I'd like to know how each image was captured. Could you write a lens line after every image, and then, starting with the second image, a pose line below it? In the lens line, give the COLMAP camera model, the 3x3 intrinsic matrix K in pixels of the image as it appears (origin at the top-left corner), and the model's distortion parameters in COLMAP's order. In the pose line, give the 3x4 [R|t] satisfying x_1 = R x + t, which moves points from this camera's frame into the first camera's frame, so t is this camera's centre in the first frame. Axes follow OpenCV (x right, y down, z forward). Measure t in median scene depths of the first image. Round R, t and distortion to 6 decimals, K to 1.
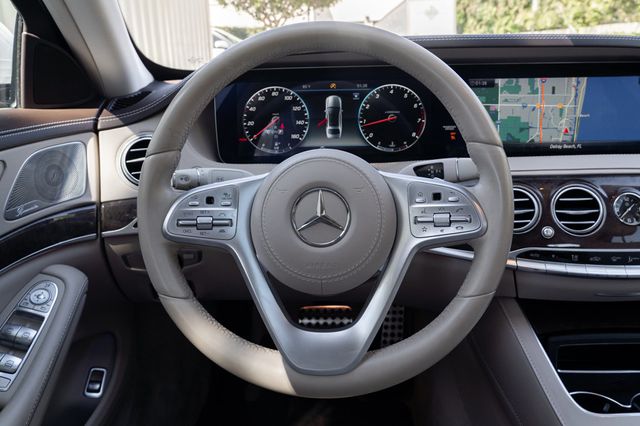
lens RADIAL K [[510.8, 0, 322.7], [0, 510.8, 176.5], [0, 0, 1]] dist [-0.013471, 0.001292]
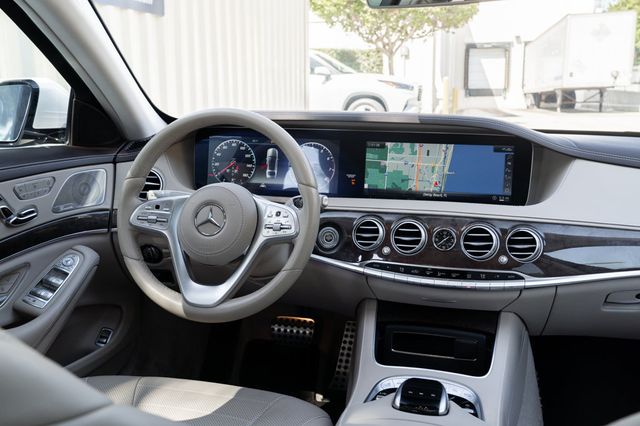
lens RADIAL K [[630.8, 0, 320.0], [0, 630.8, 213.0], [0, 0, 1]] dist [0.041899, -0.001400]
pose [[0.975574, 0.074809, -0.206538, 0.527098], [-0.080066, 0.996641, -0.017203, 0.040824], [0.204558, 0.033319, 0.978287, -0.686091]]
